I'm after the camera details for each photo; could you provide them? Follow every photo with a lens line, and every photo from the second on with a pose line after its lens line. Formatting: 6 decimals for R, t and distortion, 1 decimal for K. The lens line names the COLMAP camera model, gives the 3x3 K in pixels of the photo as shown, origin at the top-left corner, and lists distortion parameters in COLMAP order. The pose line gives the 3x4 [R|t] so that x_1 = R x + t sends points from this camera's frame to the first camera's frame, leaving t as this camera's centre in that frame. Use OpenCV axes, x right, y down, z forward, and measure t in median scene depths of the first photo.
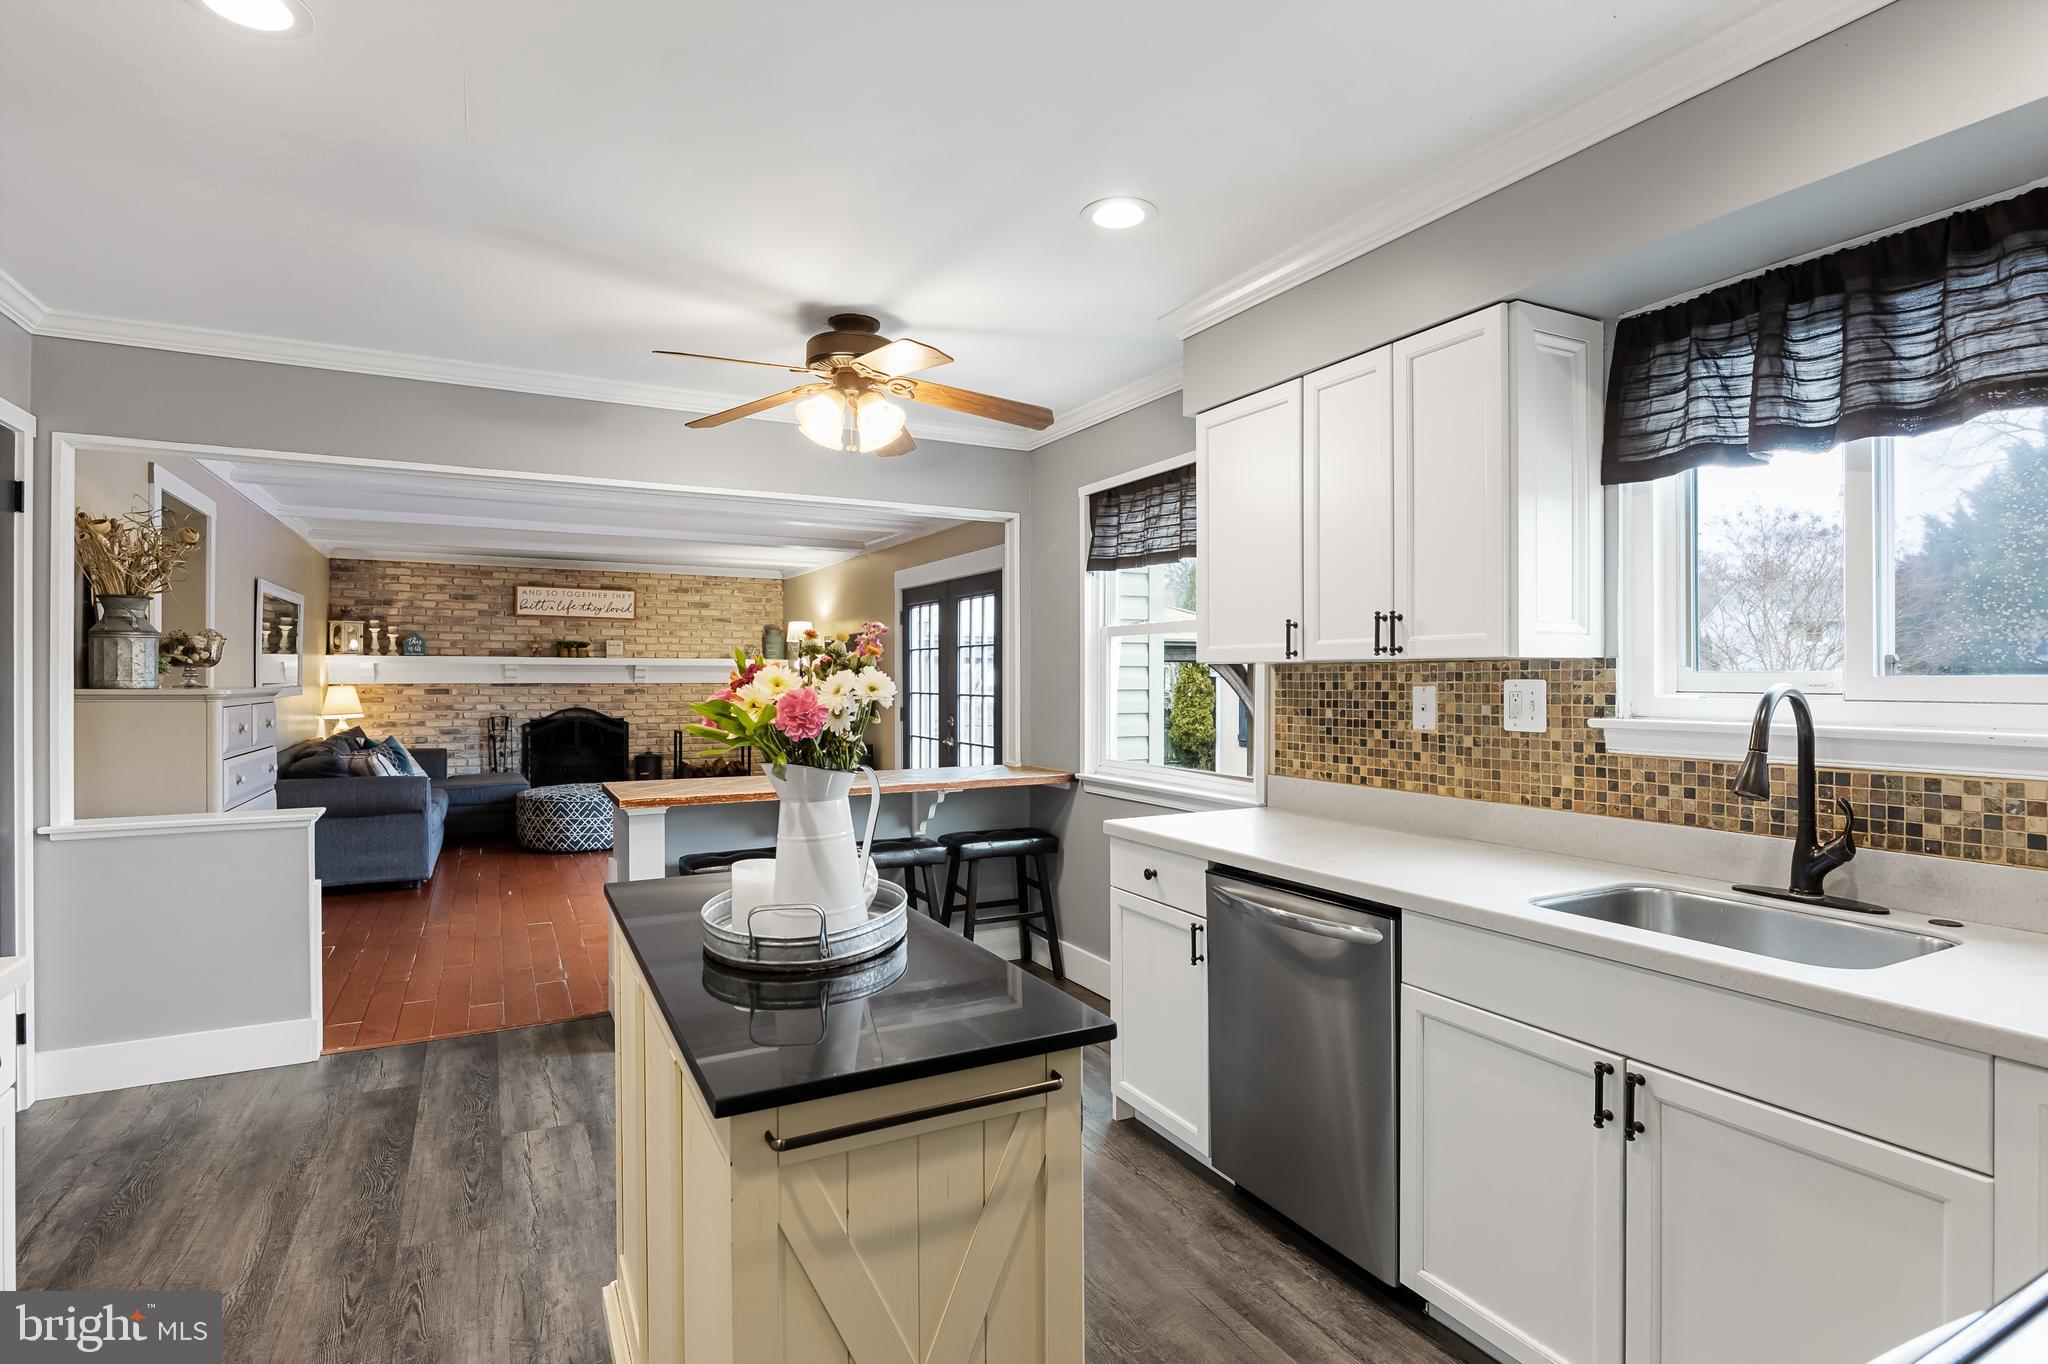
lens RADIAL K [[1032.2, 0, 1036.5], [0, 1032.2, 675.2], [0, 0, 1]] dist [-0.002831, 0.000329]
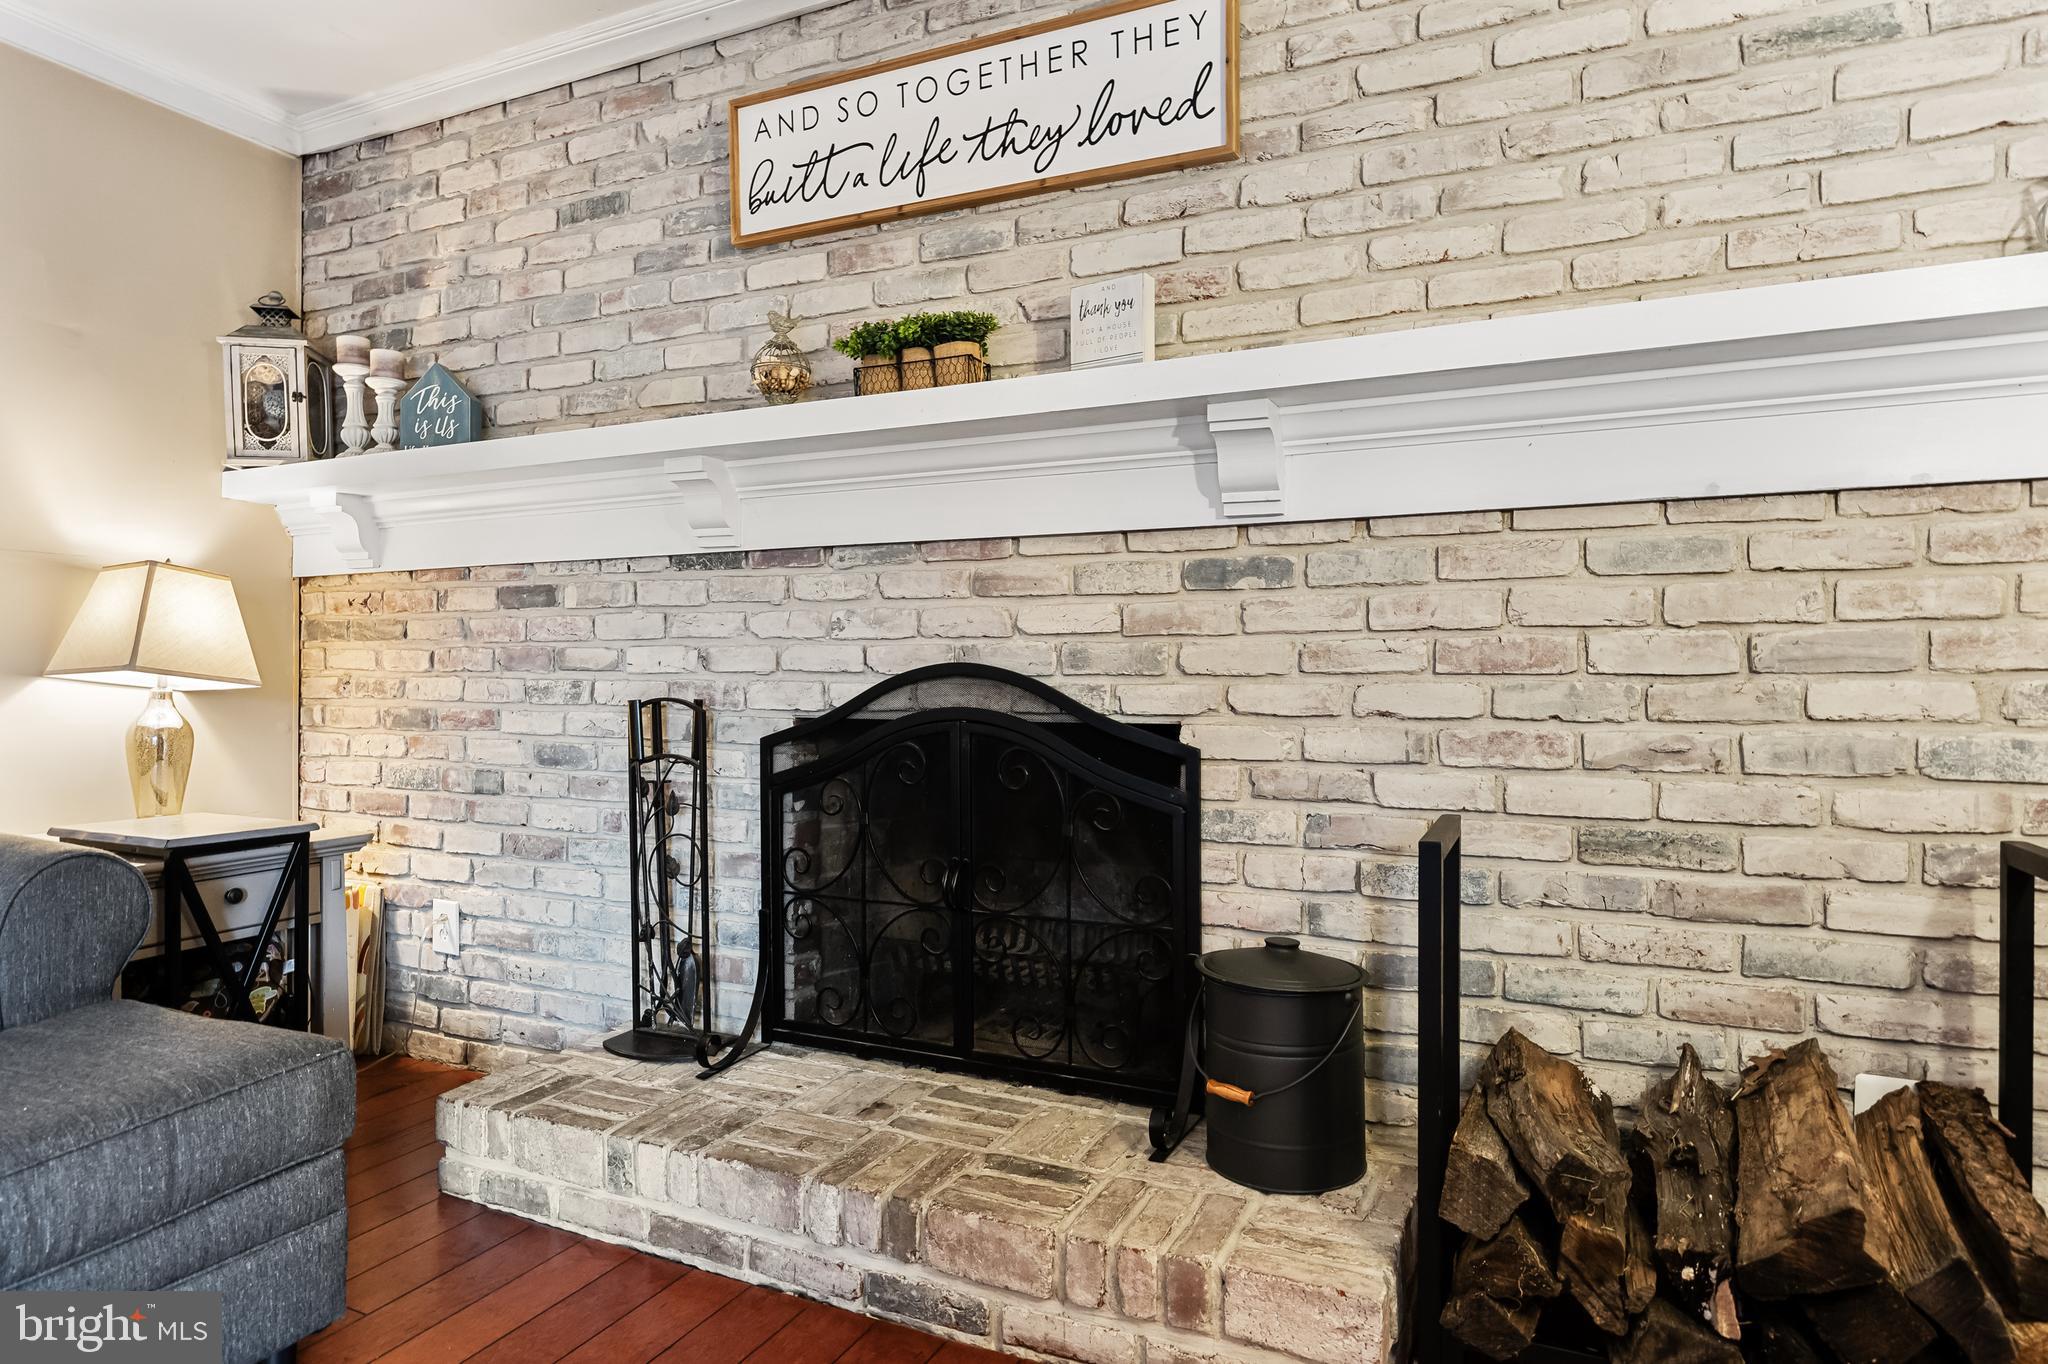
lens RADIAL K [[1181.2, 0, 1027.2], [0, 1181.2, 669.0], [0, 0, 1]] dist [-0.008166, -0.000799]
pose [[0.595220, 0.001331, -0.803562, -0.261915], [0.006764, 0.999955, 0.006667, 0.031580], [0.803534, -0.009404, 0.595184, 0.889401]]
